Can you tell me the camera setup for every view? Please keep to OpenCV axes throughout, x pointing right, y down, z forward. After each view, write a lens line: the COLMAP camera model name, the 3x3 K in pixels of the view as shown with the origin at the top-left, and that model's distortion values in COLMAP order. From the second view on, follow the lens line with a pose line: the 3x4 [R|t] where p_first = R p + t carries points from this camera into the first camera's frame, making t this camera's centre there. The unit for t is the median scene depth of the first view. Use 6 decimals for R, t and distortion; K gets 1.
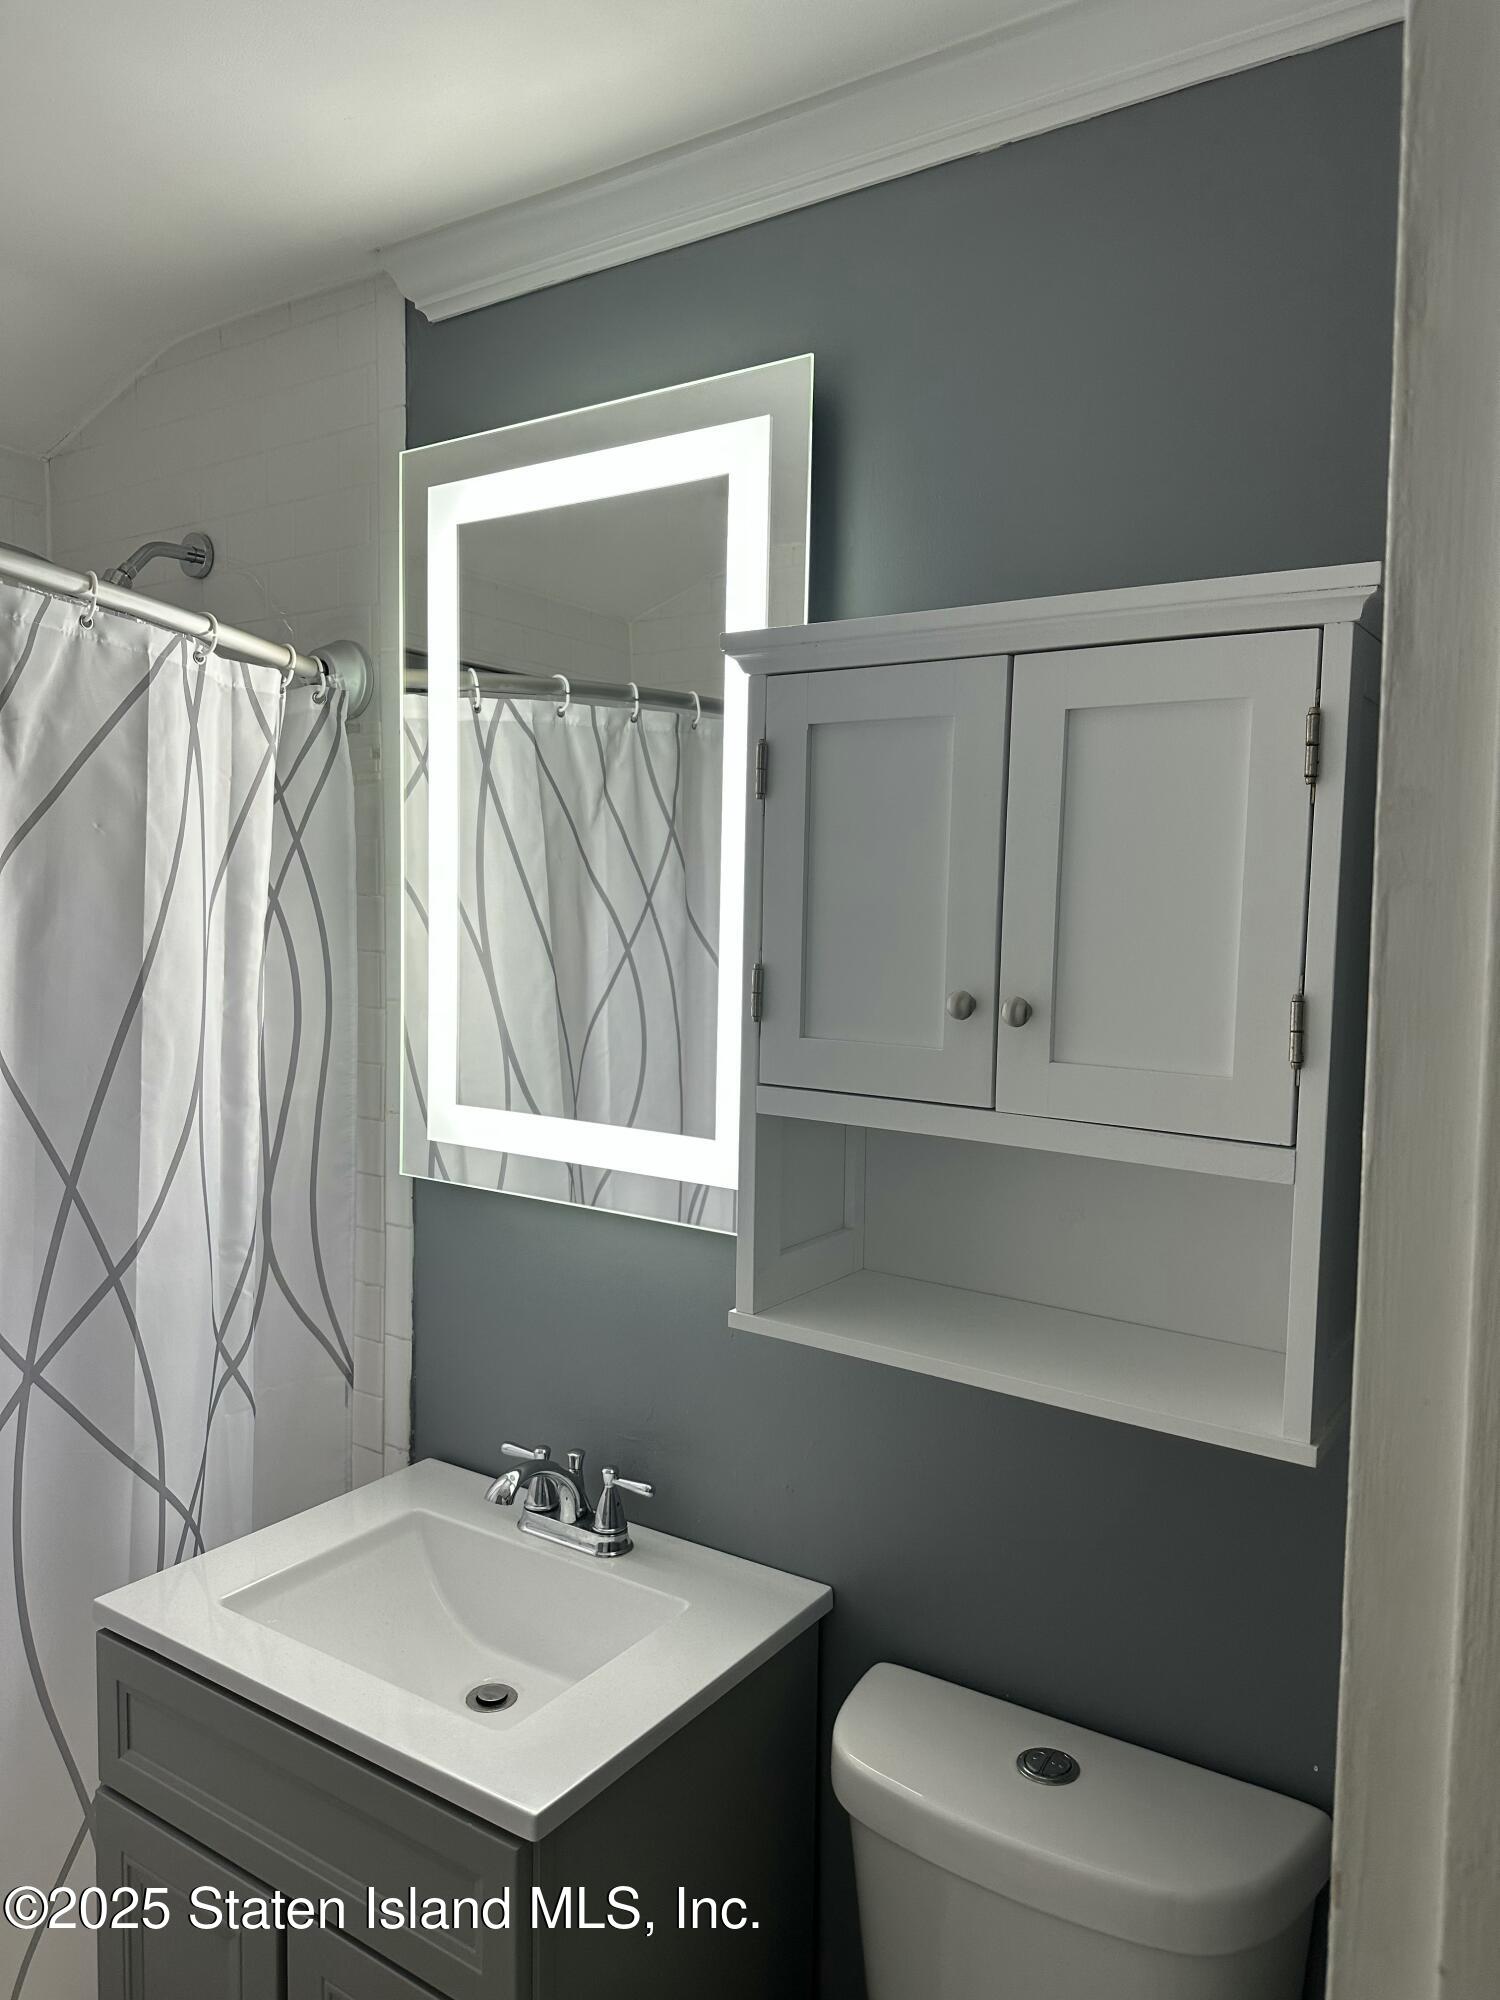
lens RADIAL K [[1440.1, 0, 750.0], [0, 1440.1, 1000.0], [0, 0, 1]] dist [0.057504, -0.059211]
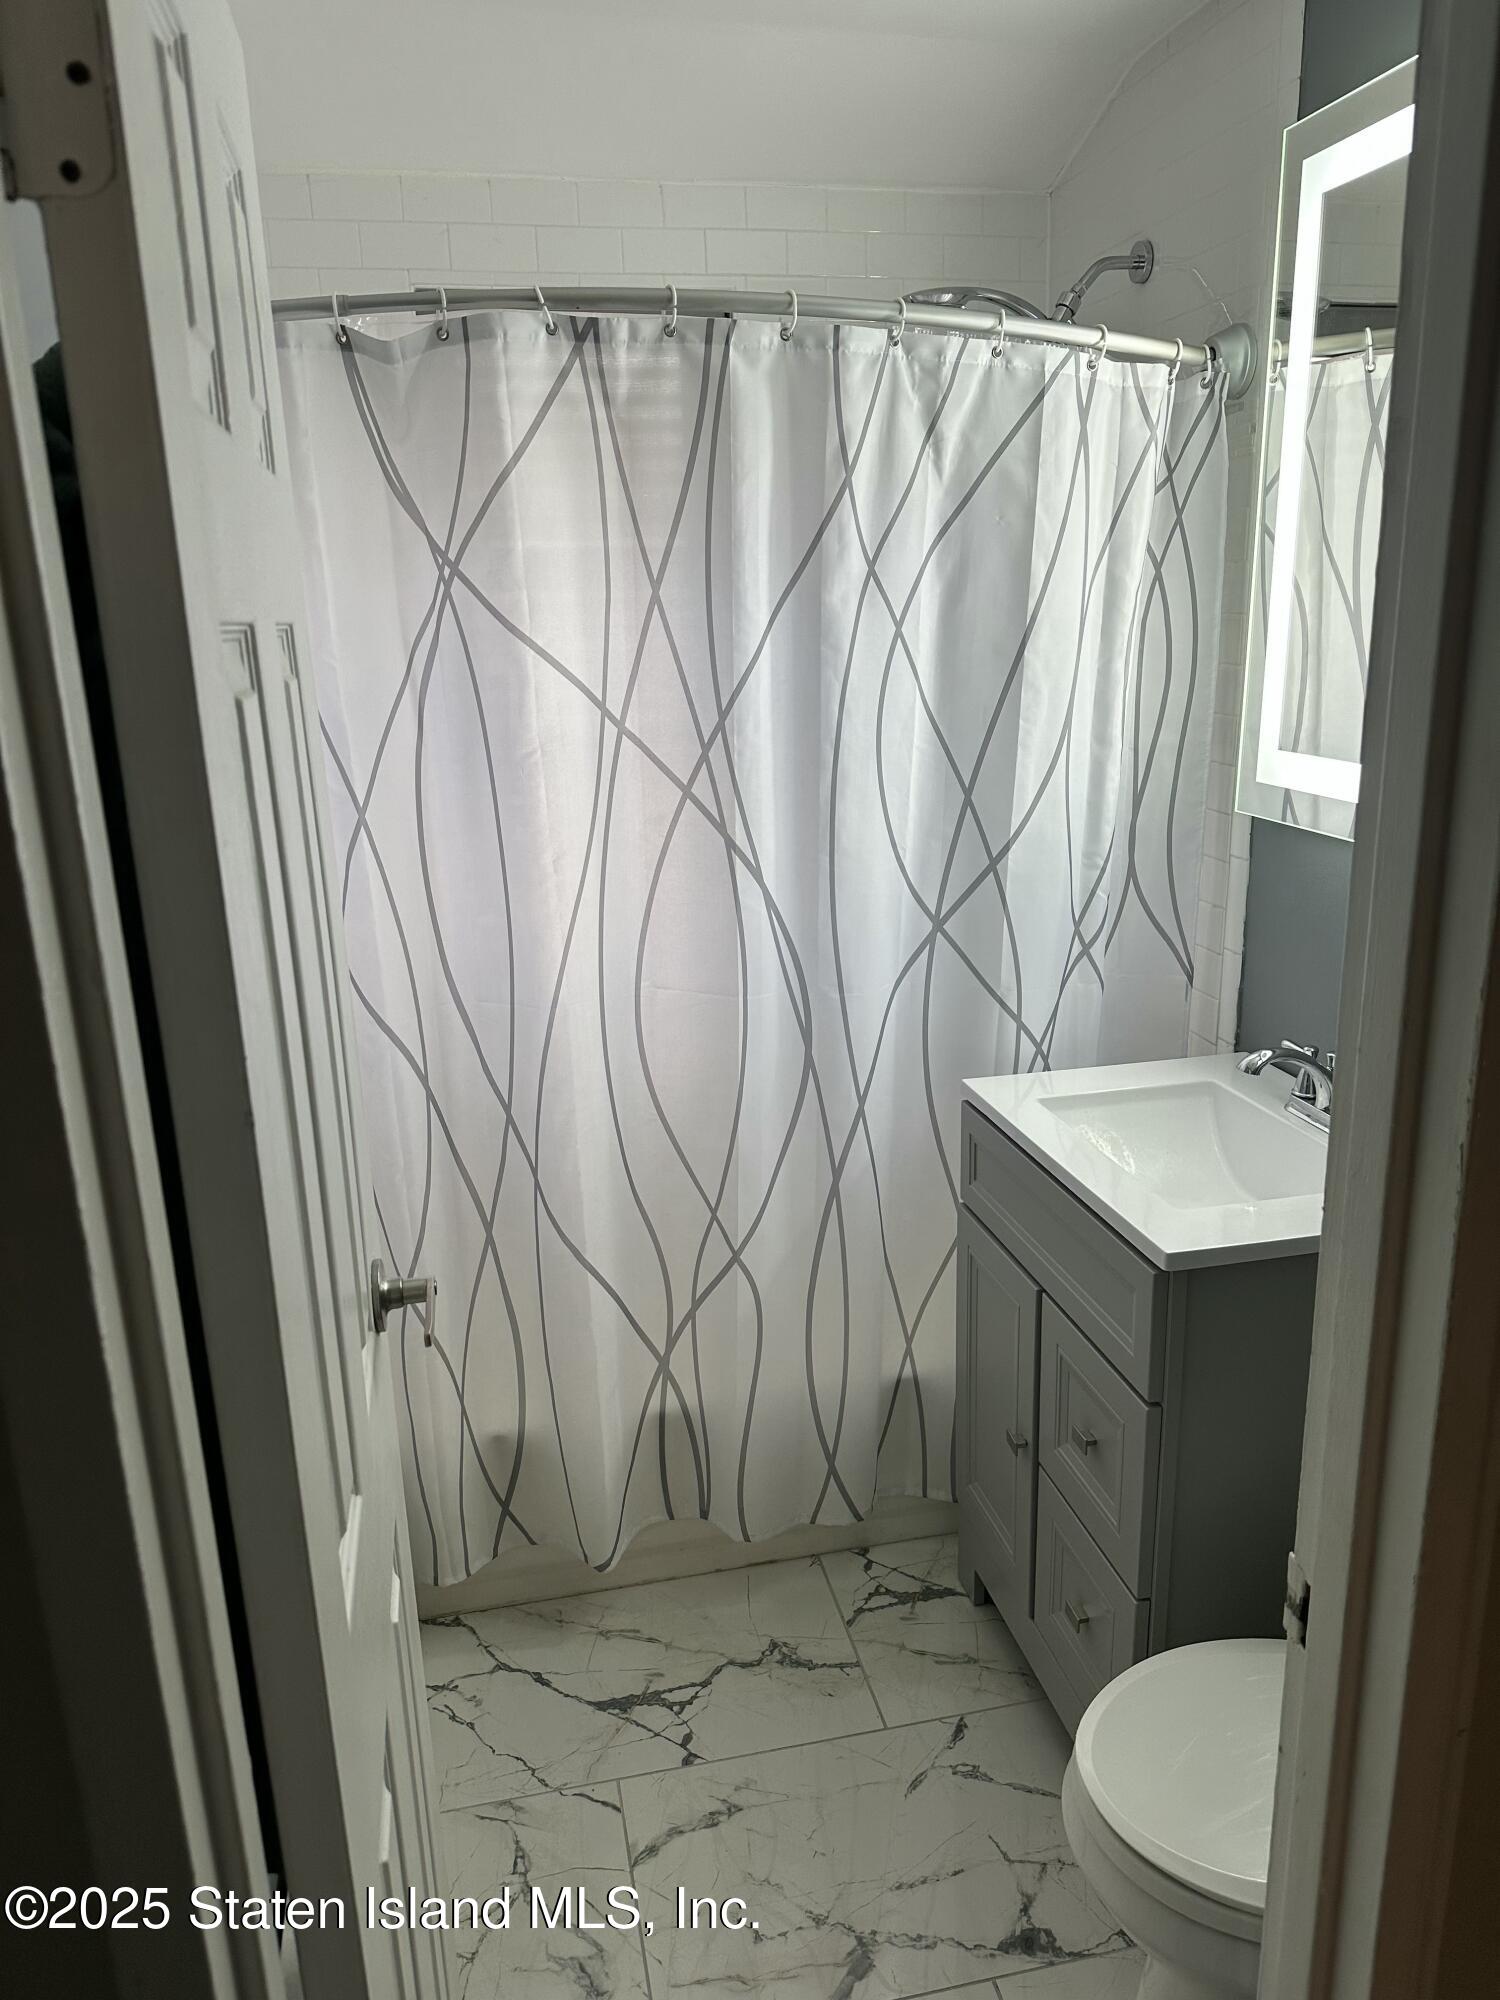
lens RADIAL K [[1440.1, 0, 750.0], [0, 1440.1, 1000.0], [0, 0, 1]] dist [0.057504, -0.059211]
pose [[0.731125, 0.144733, -0.666715, 0.295157], [-0.005660, 0.978492, 0.206208, 0.032900], [0.682220, -0.146990, 0.716219, -0.138625]]
